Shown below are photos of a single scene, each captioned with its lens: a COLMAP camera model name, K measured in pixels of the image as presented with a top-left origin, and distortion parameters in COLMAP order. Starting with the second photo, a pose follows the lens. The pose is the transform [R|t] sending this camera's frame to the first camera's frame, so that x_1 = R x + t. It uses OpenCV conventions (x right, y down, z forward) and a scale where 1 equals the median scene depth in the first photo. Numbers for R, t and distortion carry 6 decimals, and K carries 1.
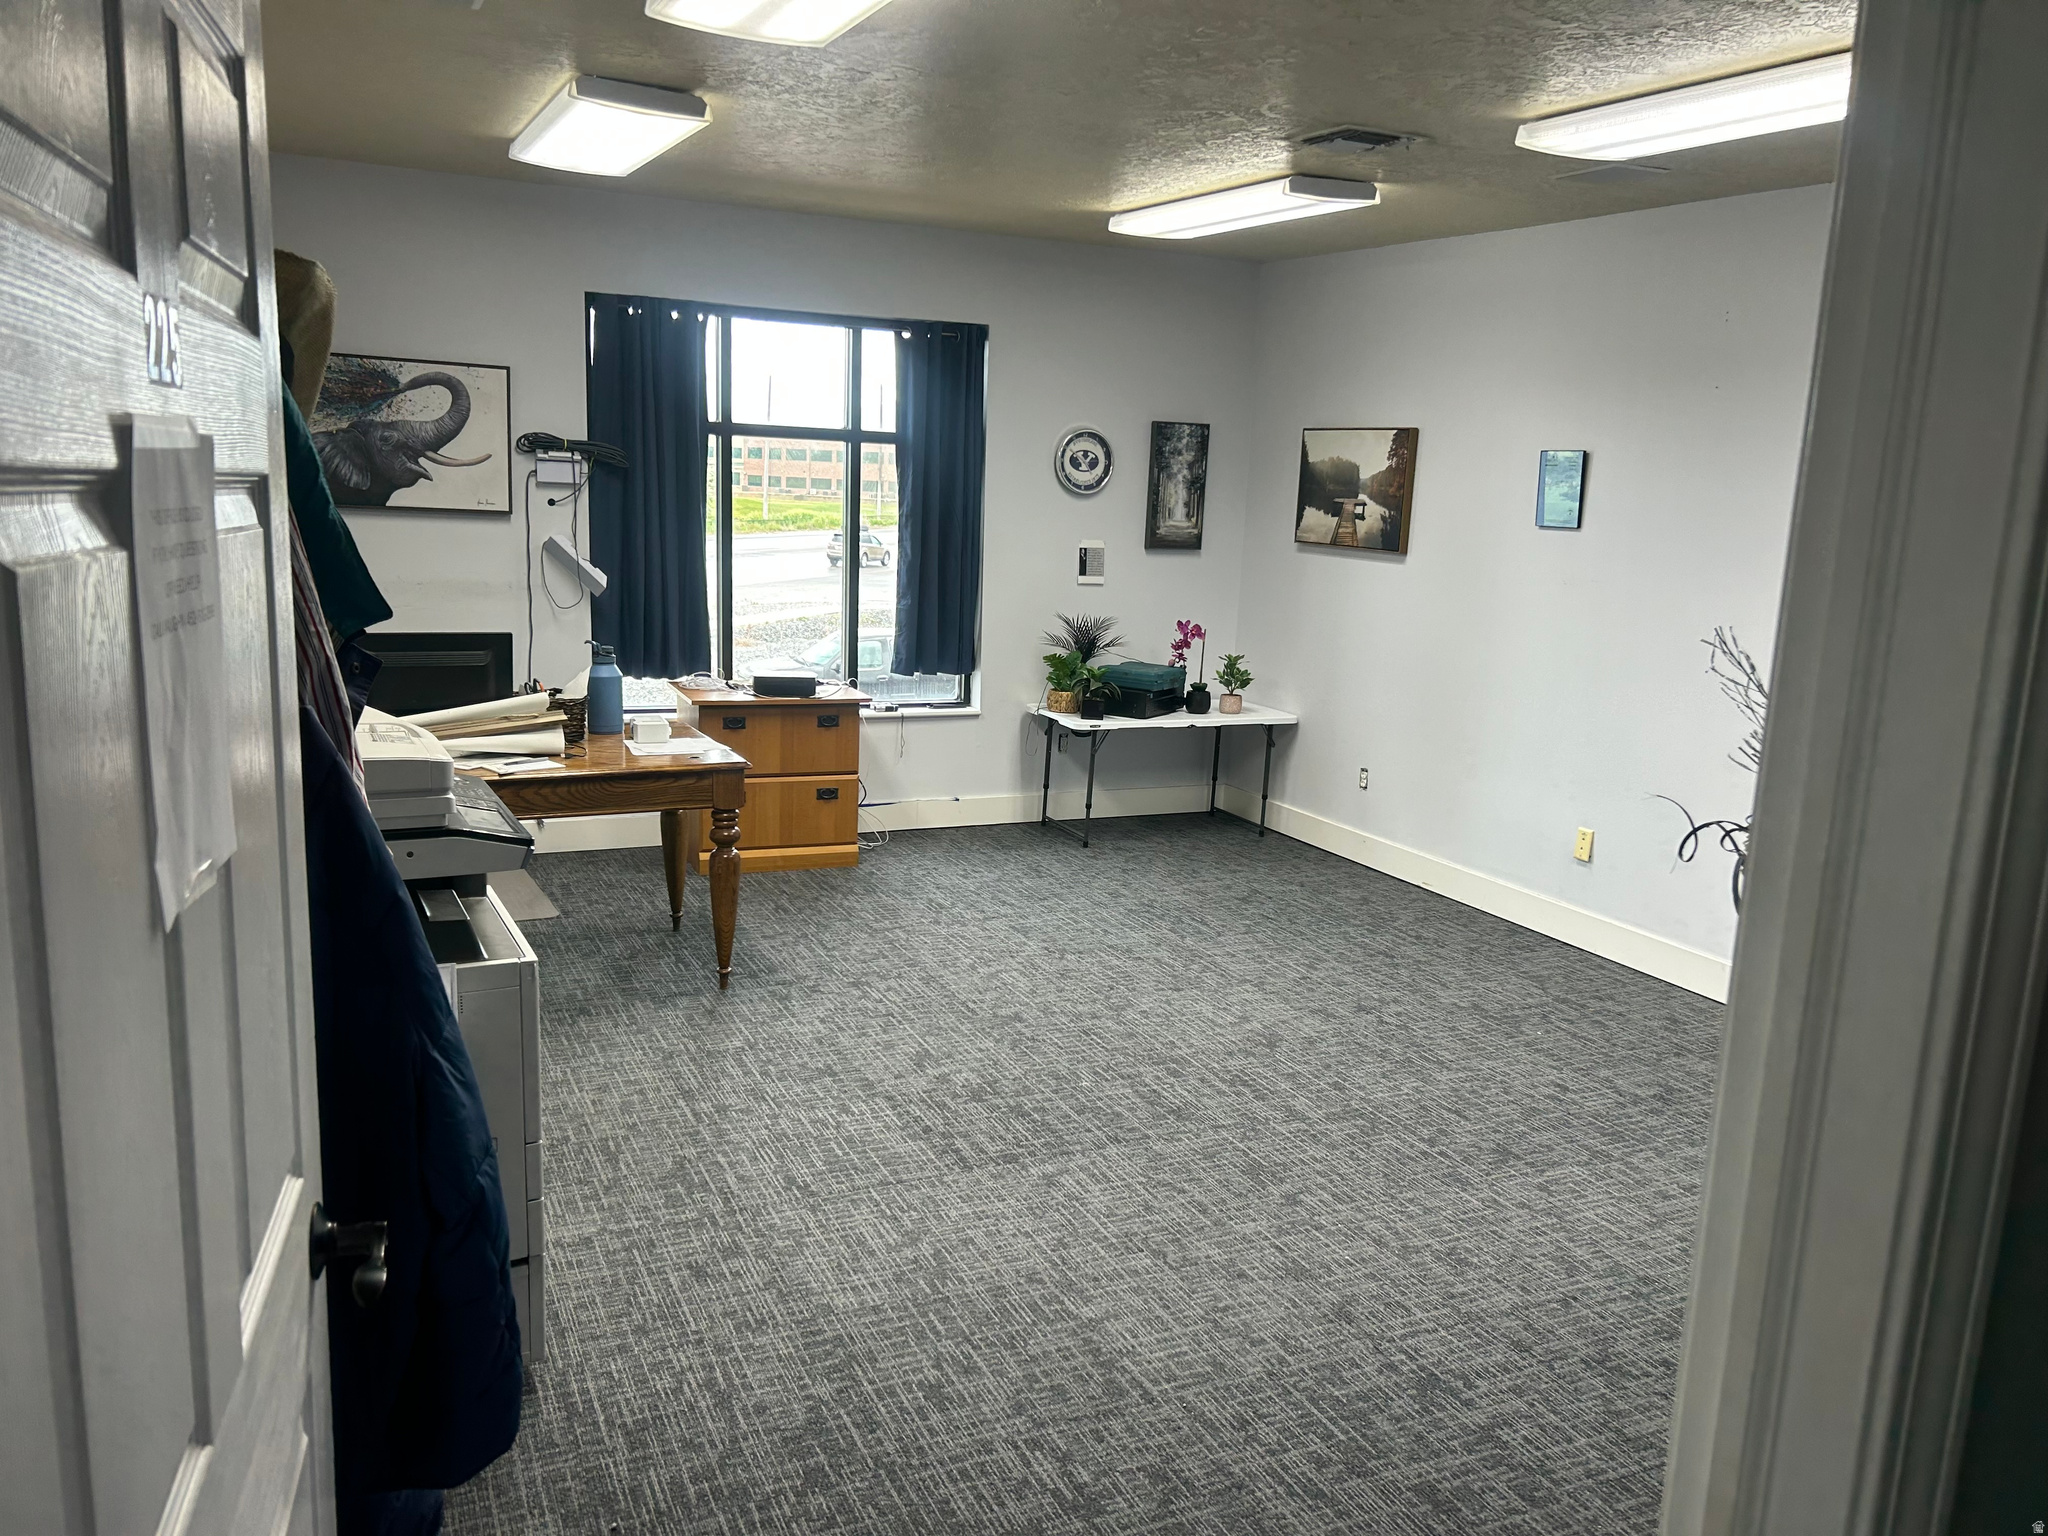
lens RADIAL K [[1524.7, 0, 1024.1], [0, 1524.7, 768.7], [0, 0, 1]] dist [0.057423, -0.057606]
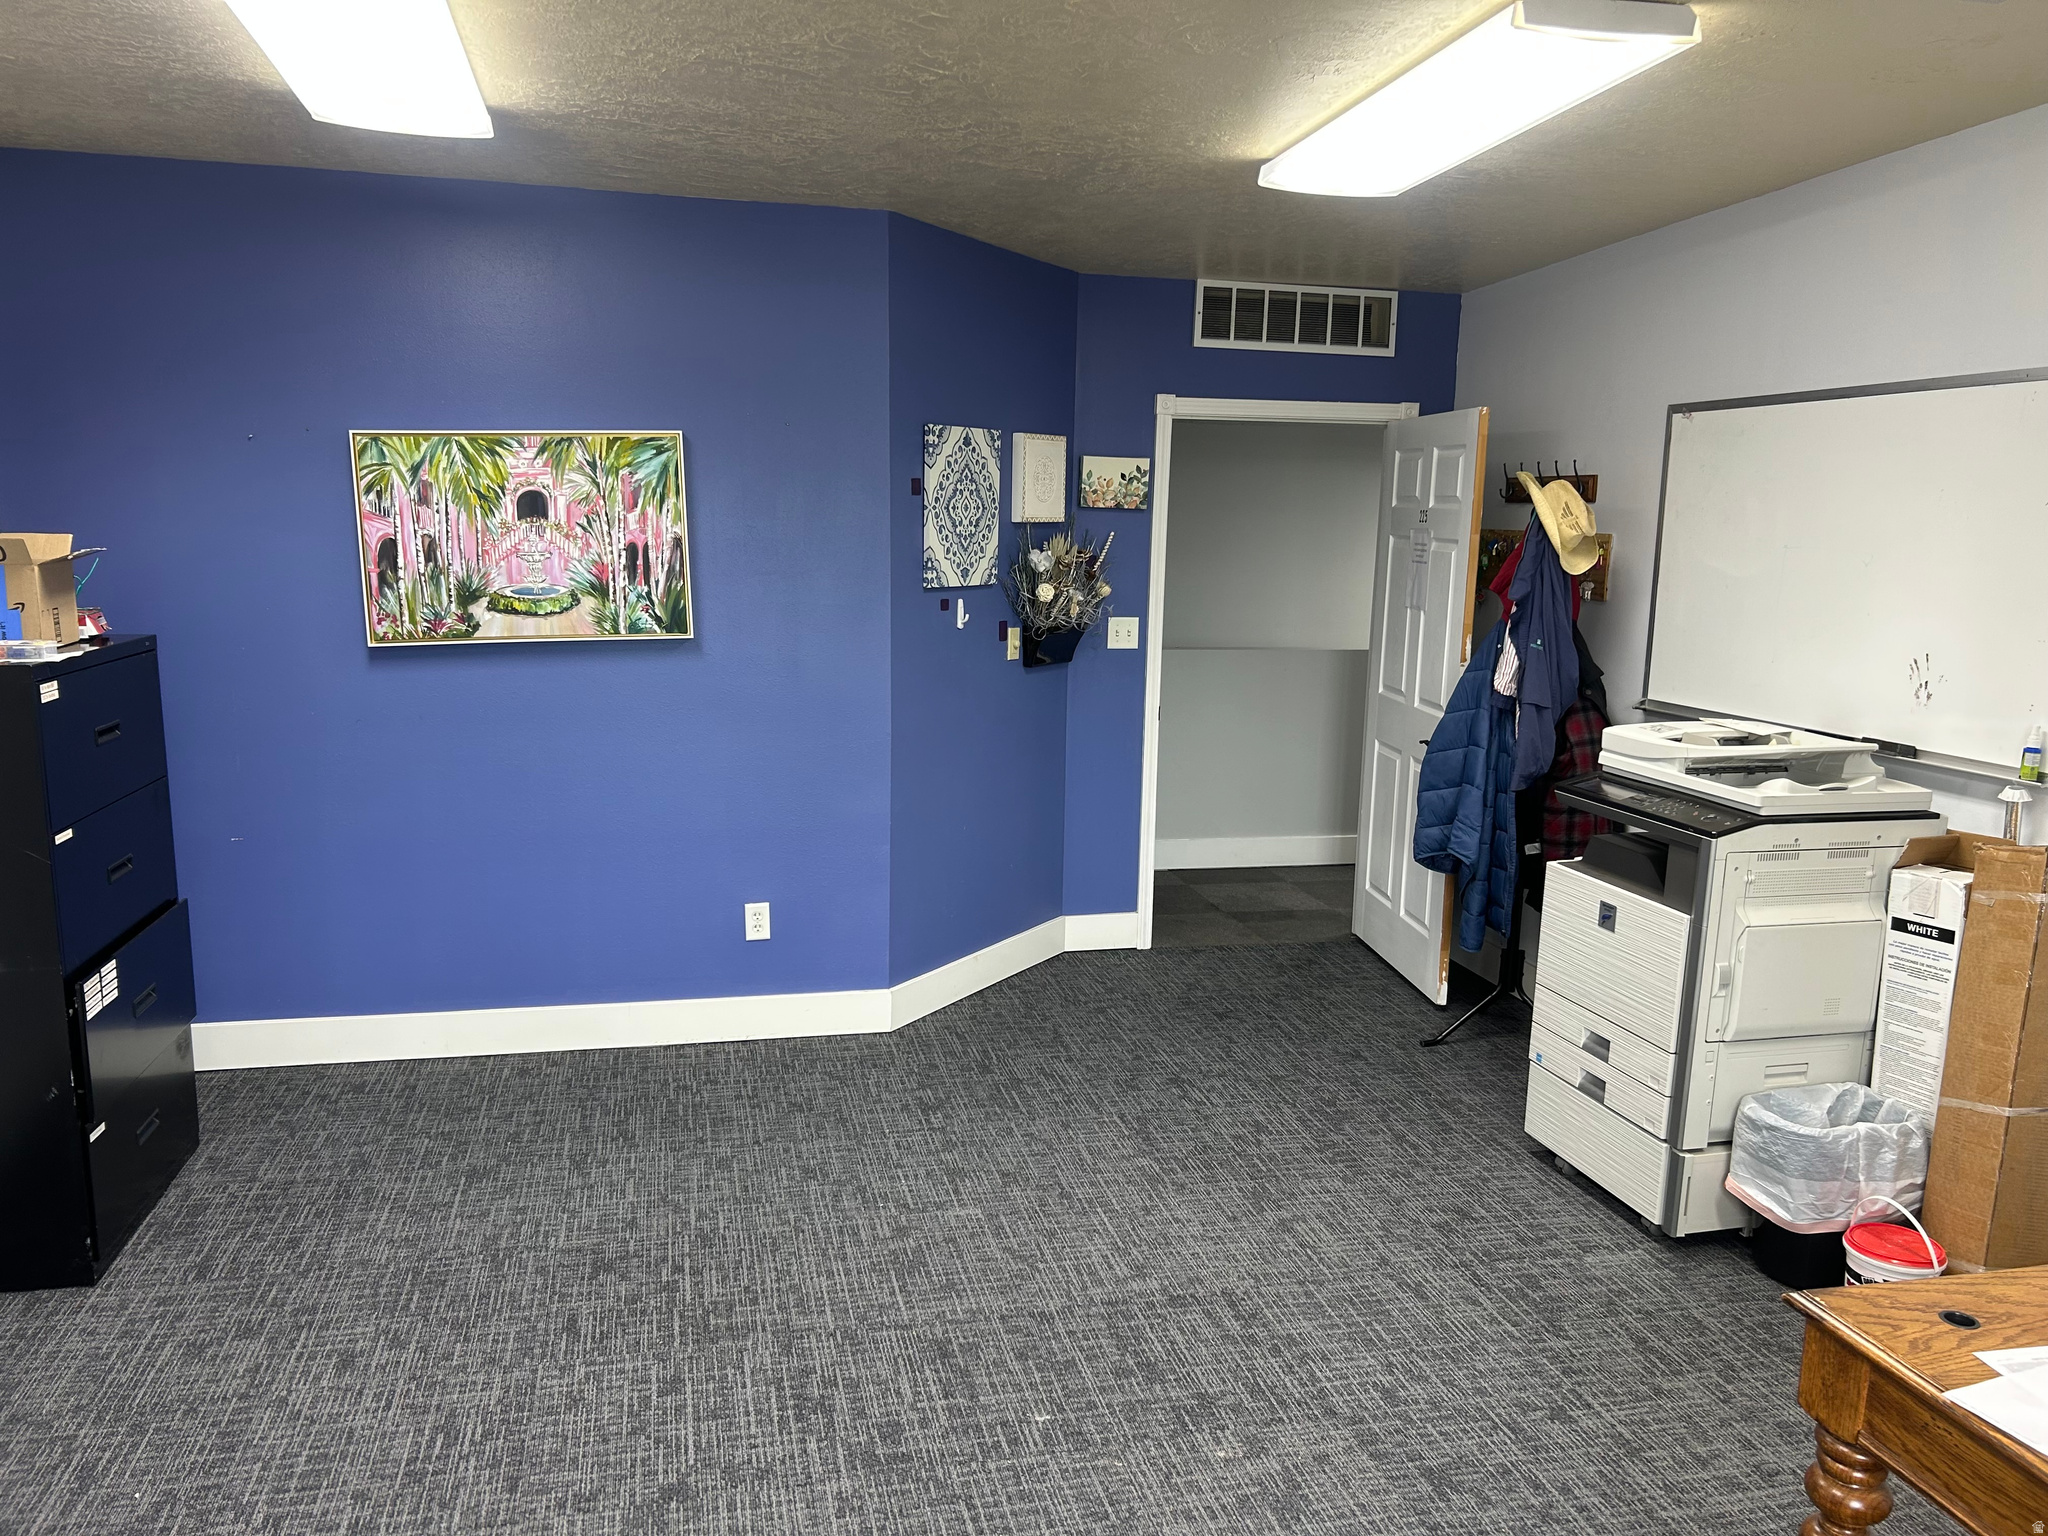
lens RADIAL K [[1524.7, 0, 1023.5], [0, 1524.7, 767.3], [0, 0, 1]] dist [0.057423, -0.057606]
pose [[-0.977207, -0.093803, 0.190441, -0.062538], [-0.022194, 0.937308, 0.347795, -0.341527], [-0.211126, 0.335641, -0.918026, 1.744936]]
